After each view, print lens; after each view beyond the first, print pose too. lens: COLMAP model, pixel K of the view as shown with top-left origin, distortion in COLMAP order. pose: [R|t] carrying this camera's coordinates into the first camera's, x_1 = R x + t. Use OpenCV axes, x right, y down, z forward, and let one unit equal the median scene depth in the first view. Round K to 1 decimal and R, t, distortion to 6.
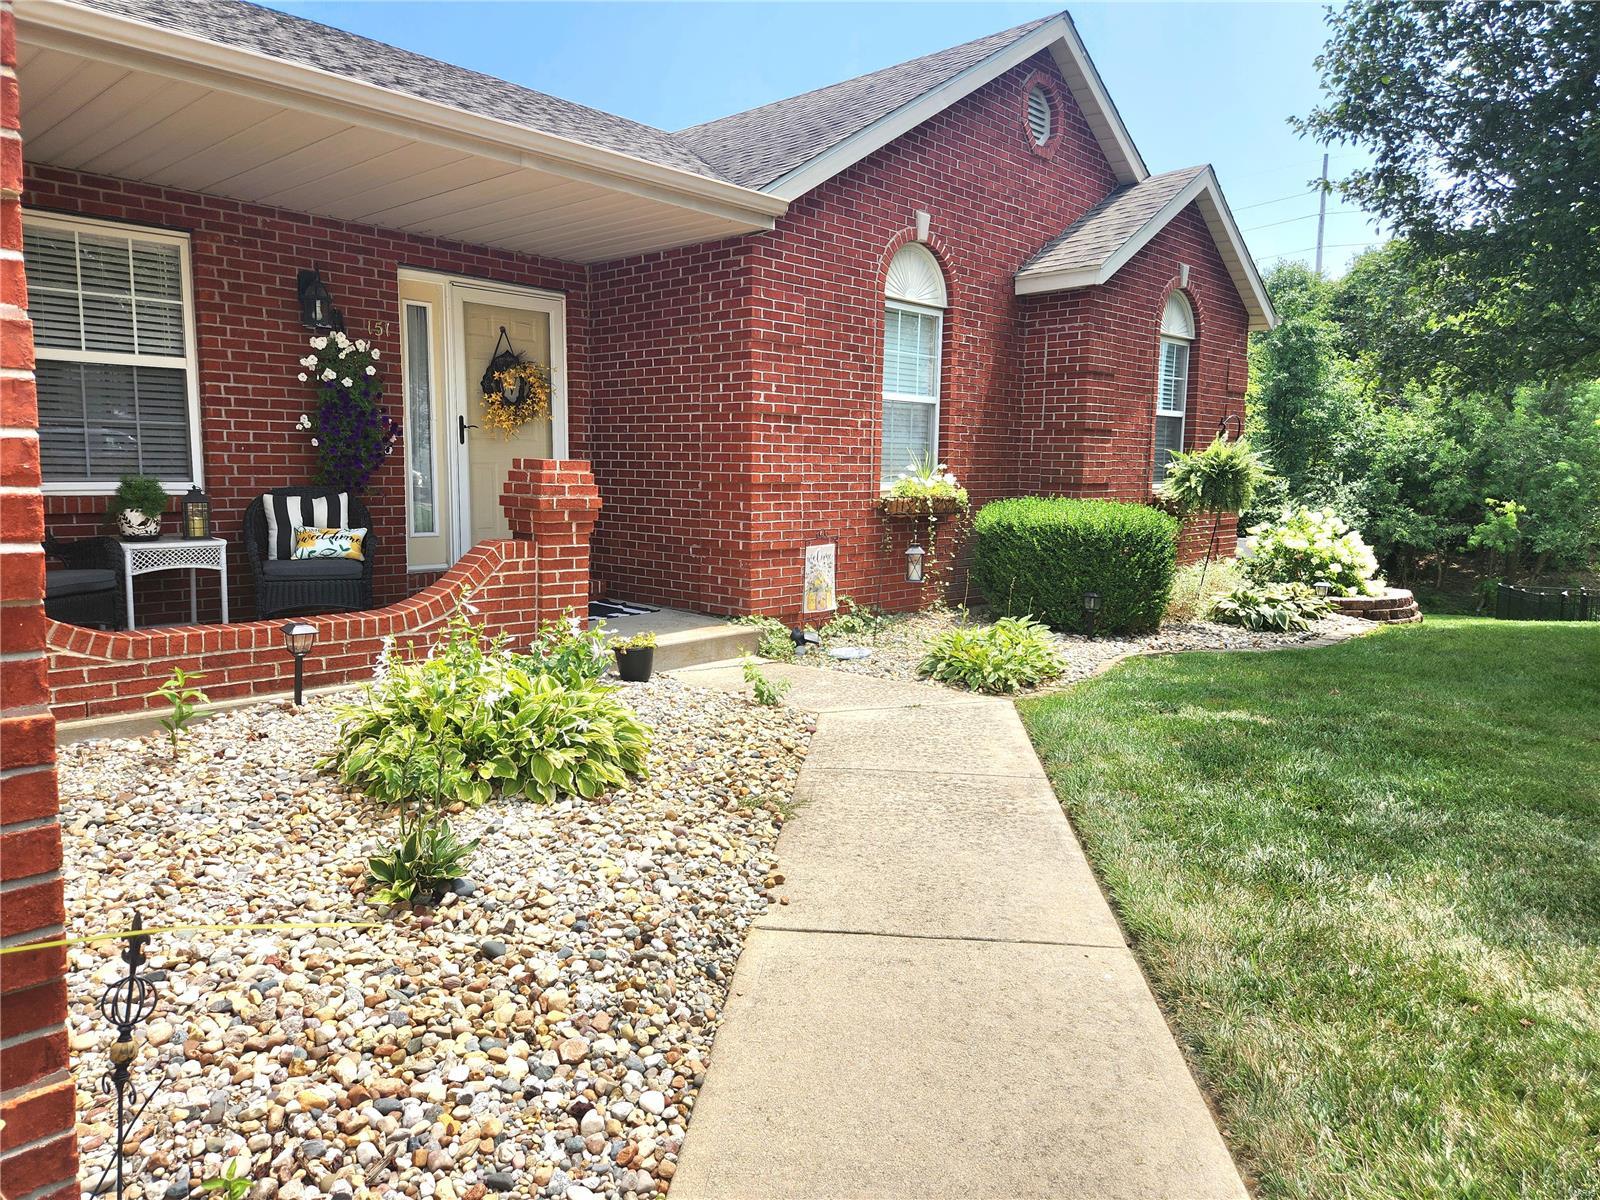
lens RADIAL K [[1058.2, 0, 805.5], [0, 1058.2, 587.5], [0, 0, 1]] dist [0.034945, 0.002463]
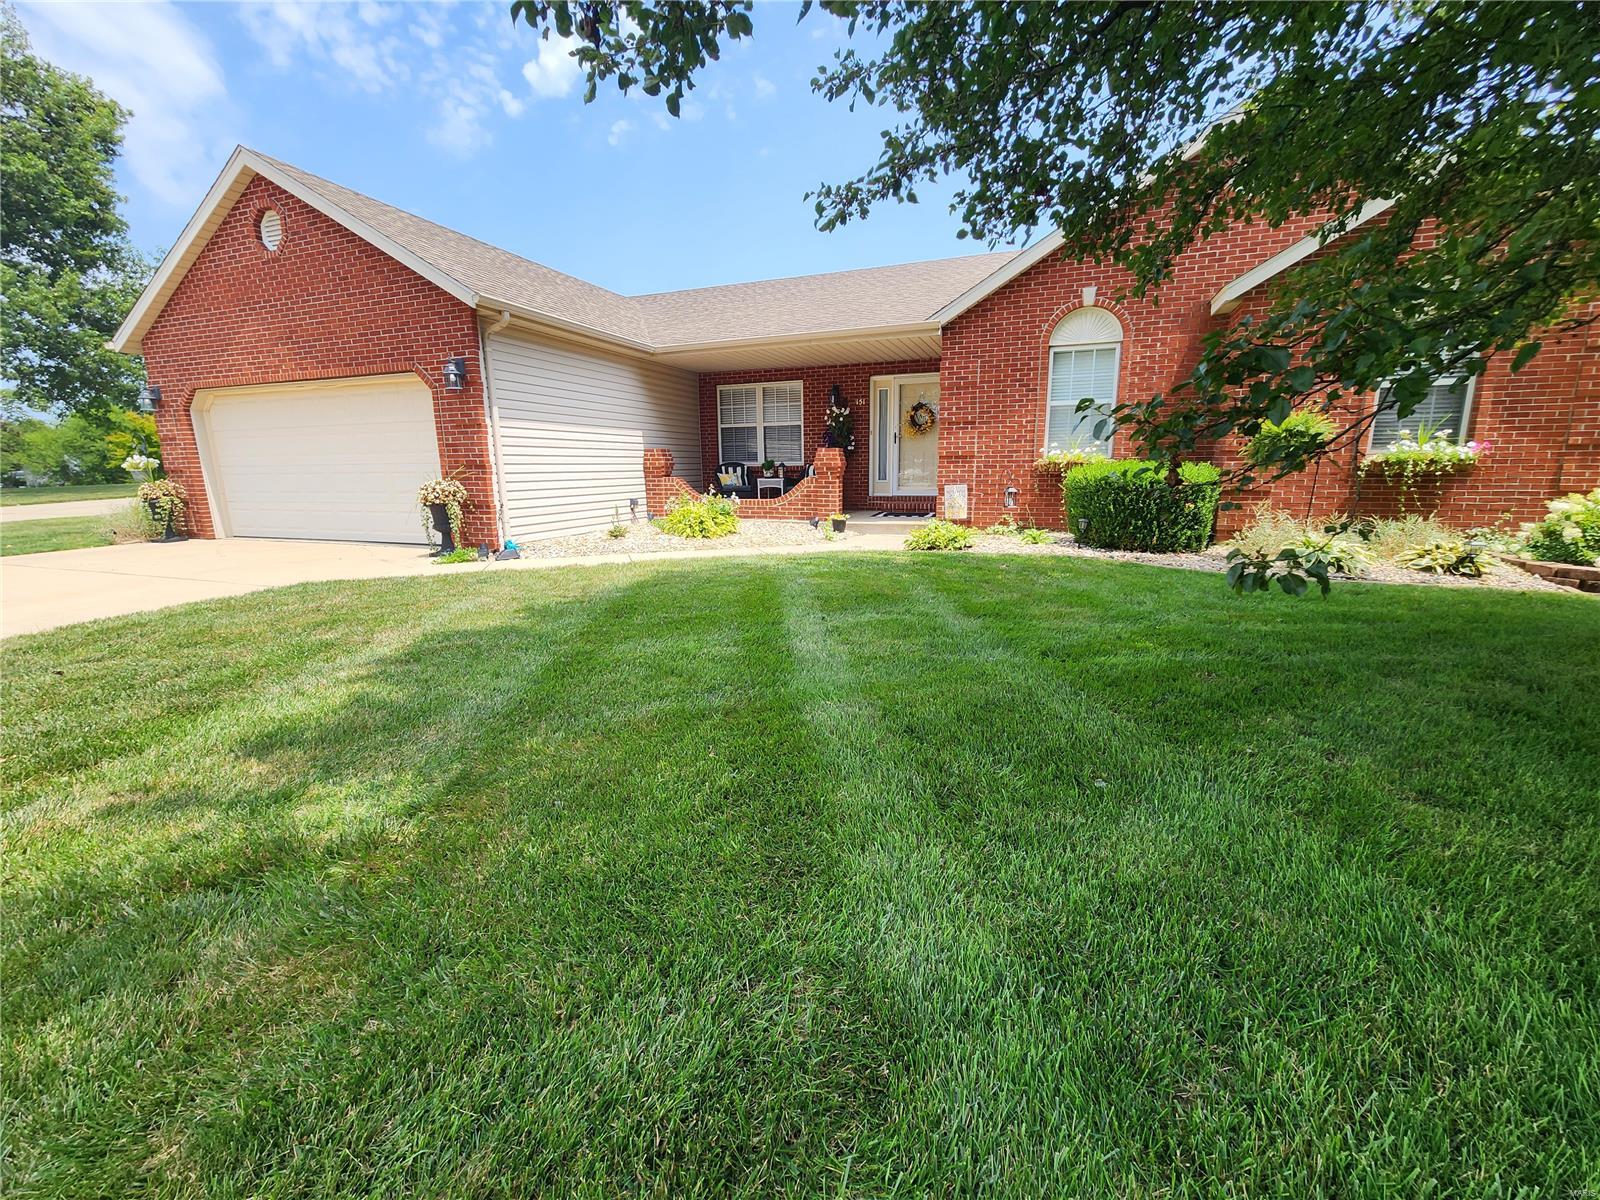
lens RADIAL K [[644.4, 0, 801.7], [0, 644.4, 592.5], [0, 0, 1]] dist [-0.009208, -0.000174]
pose [[0.343887, 0.166311, -0.924166, 0.995784], [-0.093693, 0.985356, 0.142459, 0.015117], [0.934325, 0.037598, 0.354433, 0.252276]]
